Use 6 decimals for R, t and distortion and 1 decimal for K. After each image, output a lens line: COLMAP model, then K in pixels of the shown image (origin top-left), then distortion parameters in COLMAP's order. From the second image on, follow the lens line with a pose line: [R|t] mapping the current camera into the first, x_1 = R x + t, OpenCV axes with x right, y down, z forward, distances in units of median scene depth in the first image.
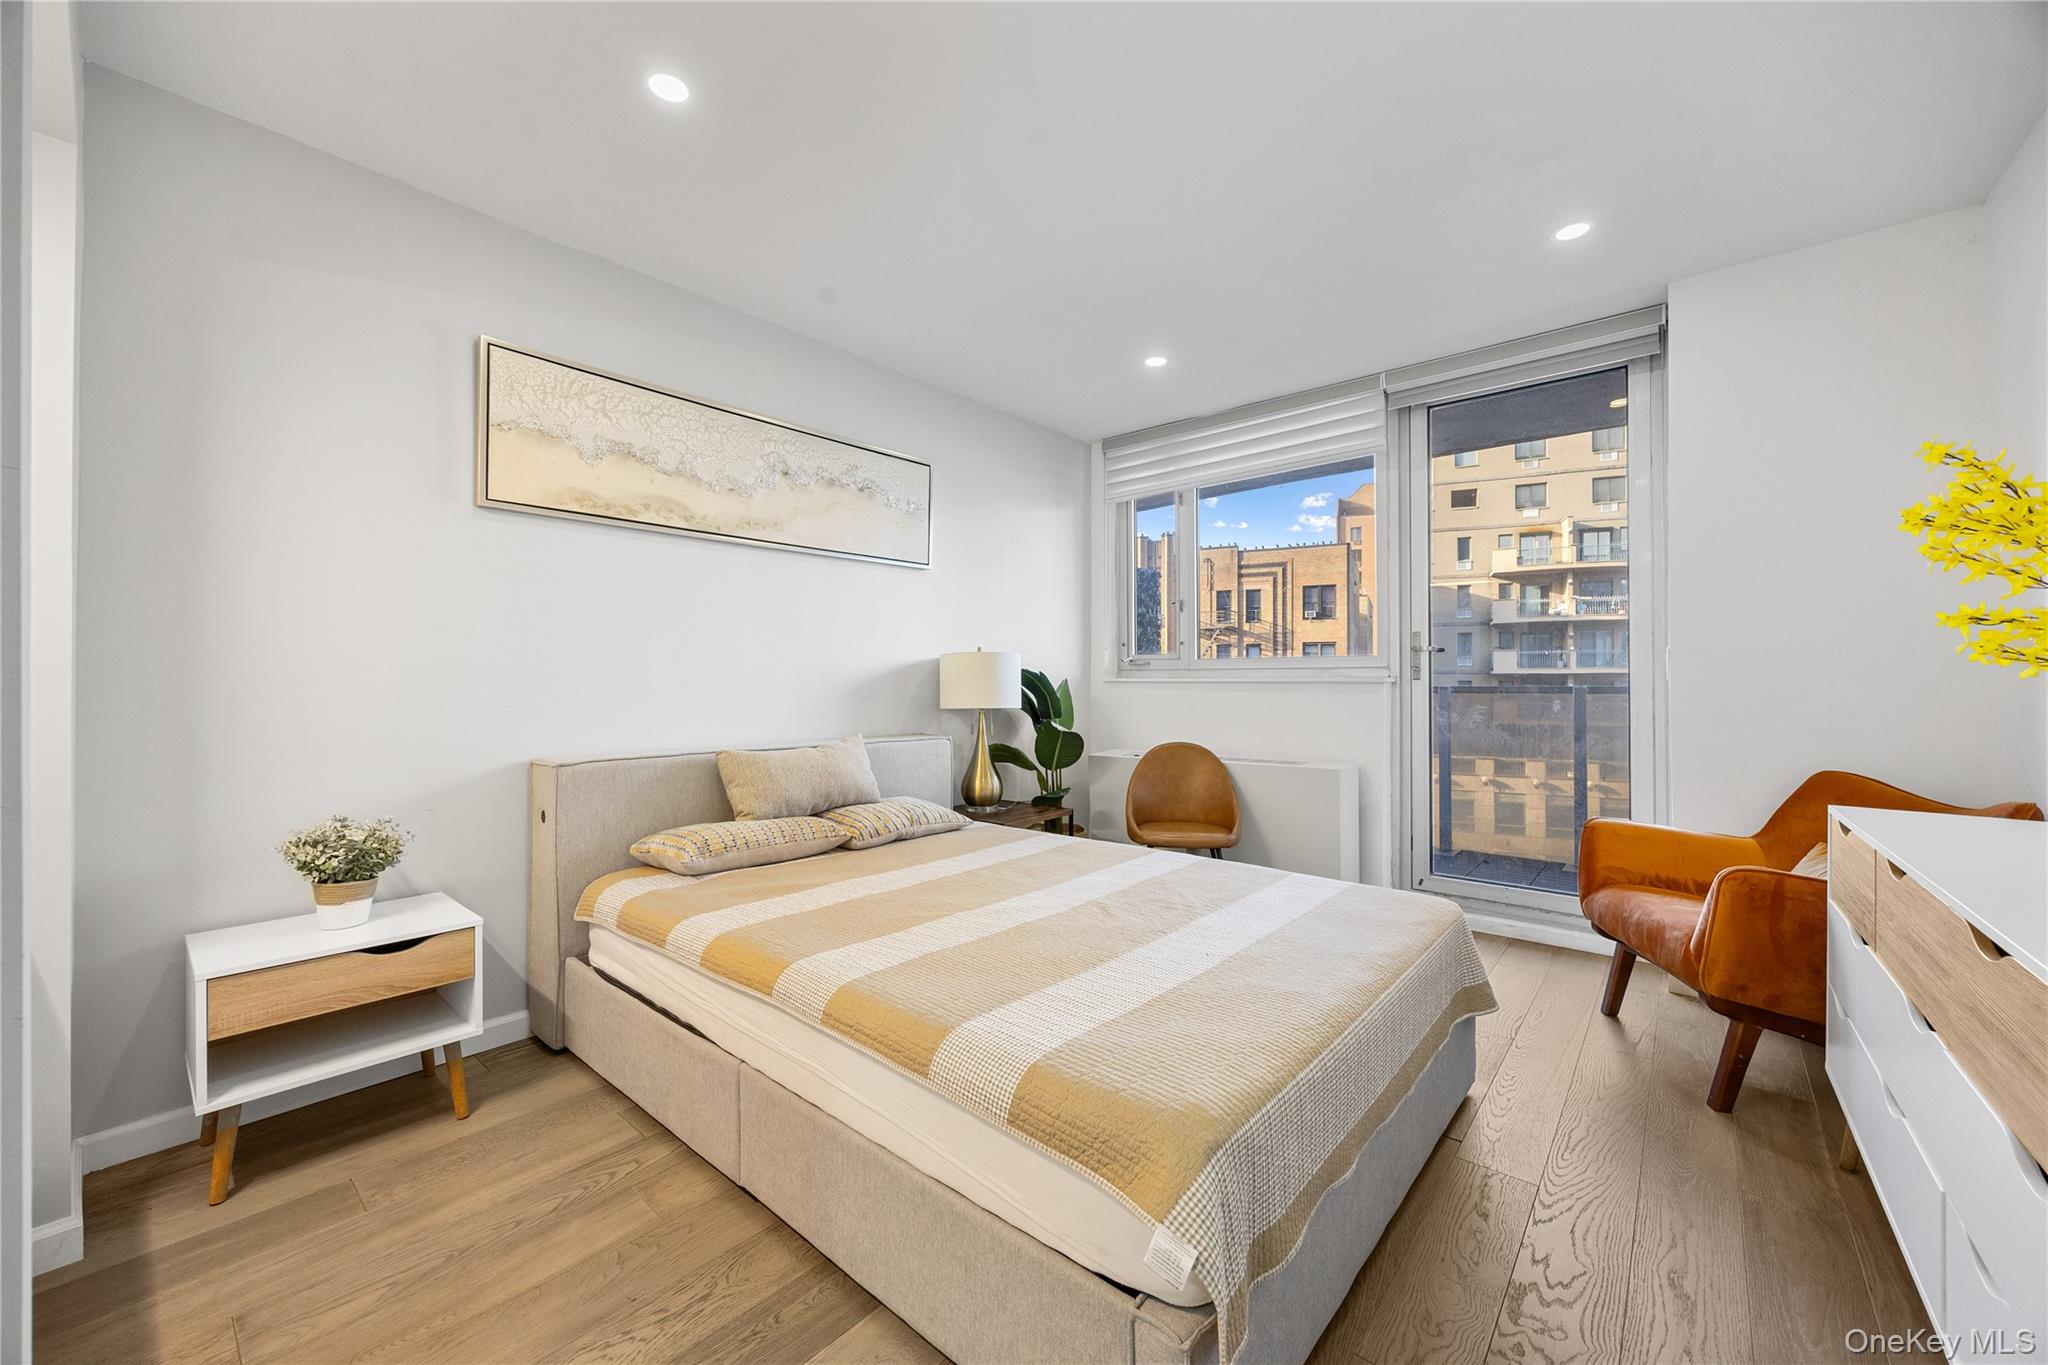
lens RADIAL K [[795.2, 0, 1025.0], [0, 795.2, 687.7], [0, 0, 1]] dist [-0.000476, 0.000000]
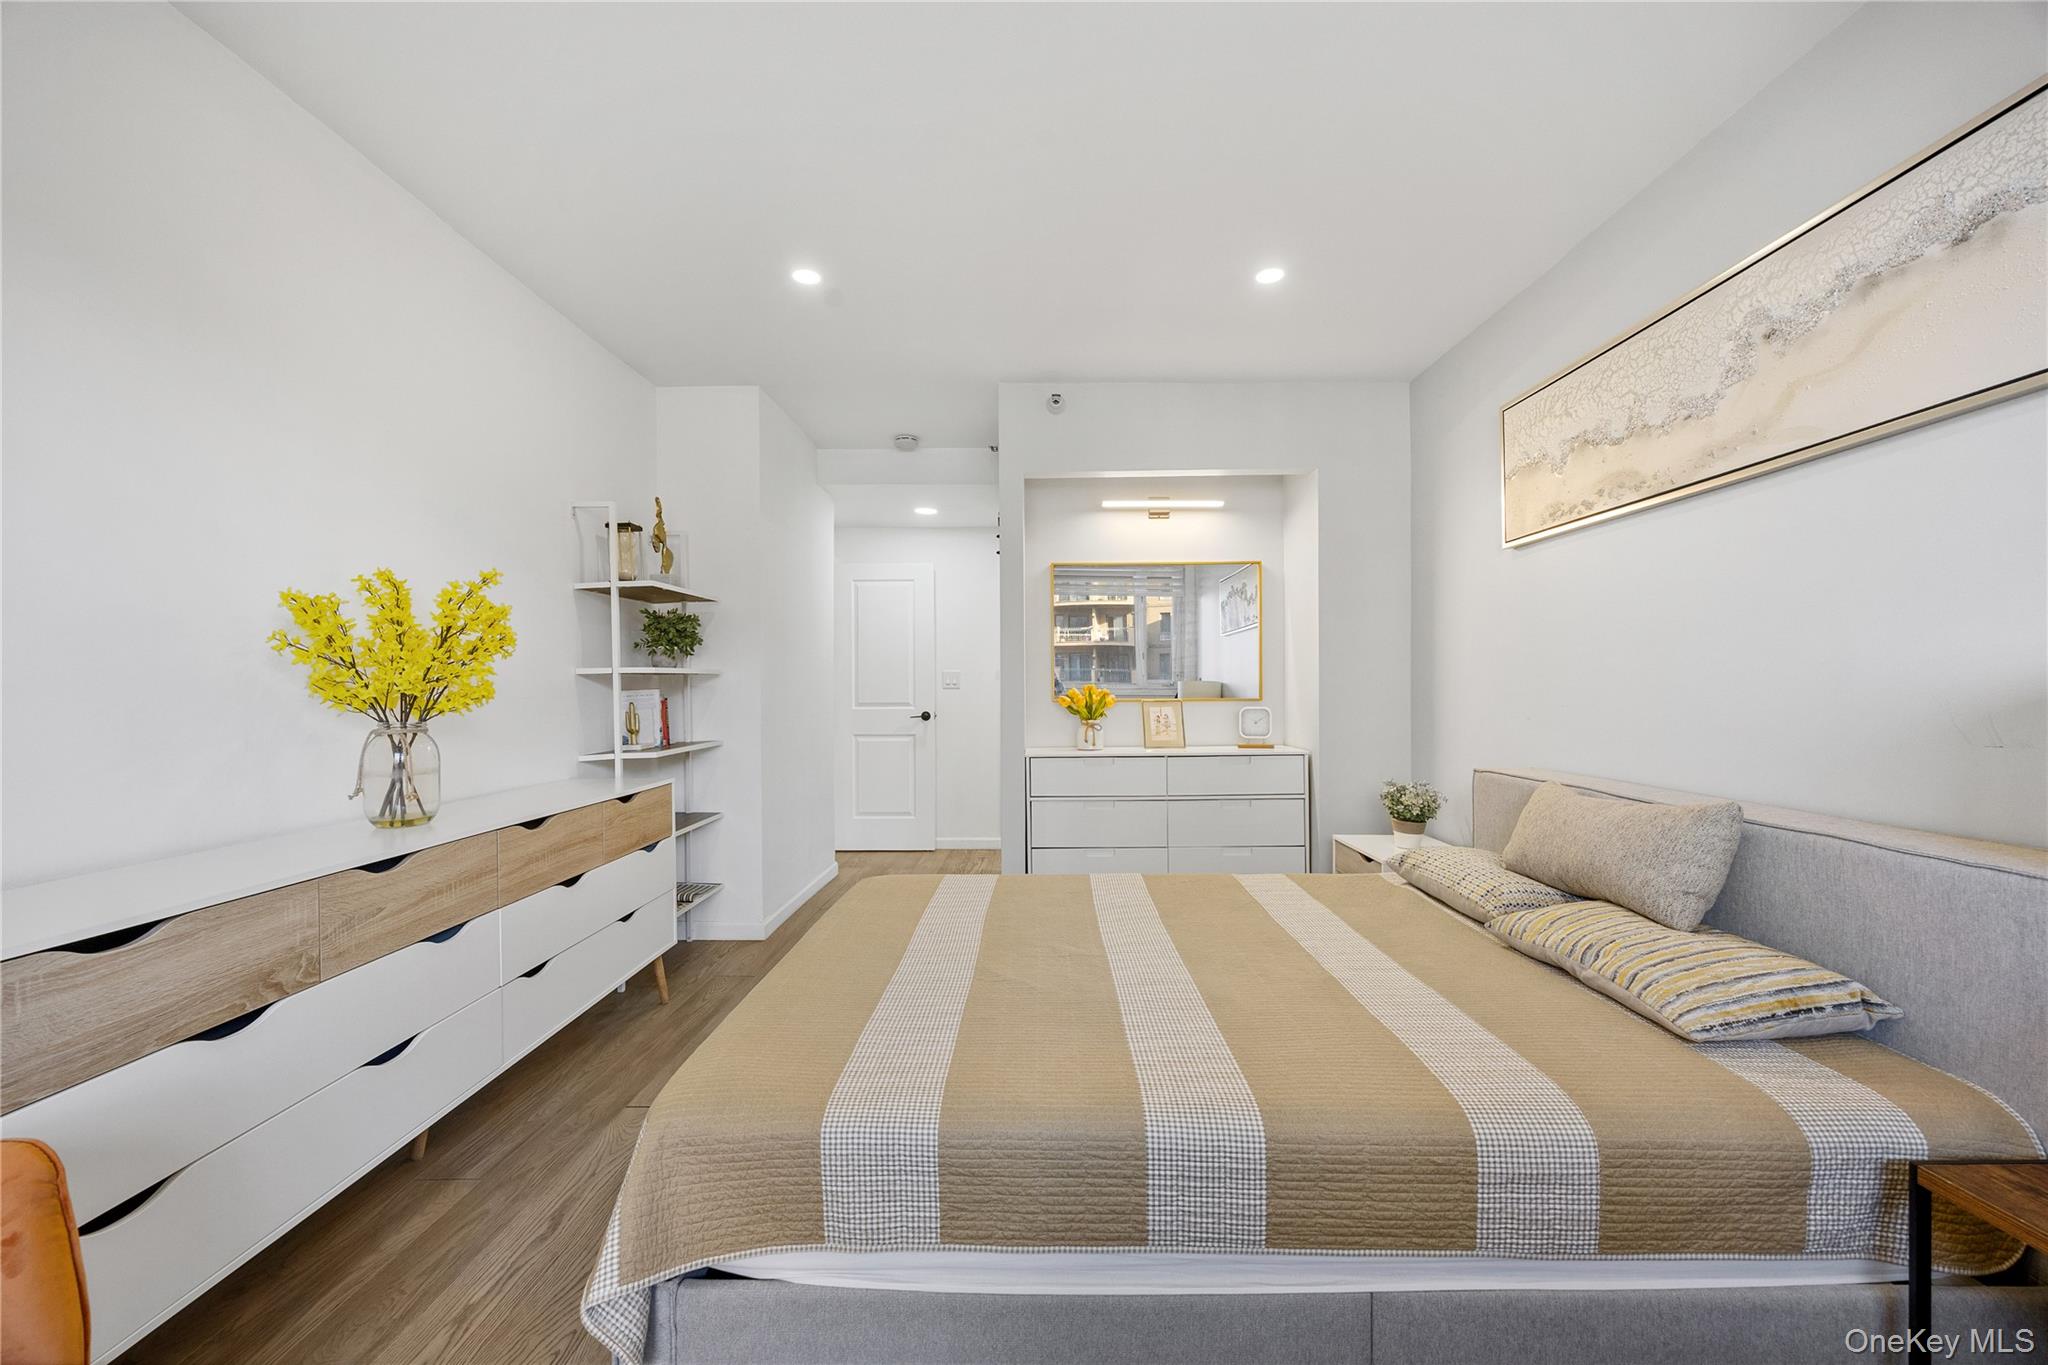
lens RADIAL K [[795.2, 0, 1025.0], [0, 795.2, 687.7], [0, 0, 1]] dist [-0.000476, 0.000000]
pose [[-0.781313, 0.007495, -0.624095, 0.538134], [0.004247, 0.999969, 0.006692, -0.024761], [0.624125, 0.002578, -0.781320, 1.258387]]
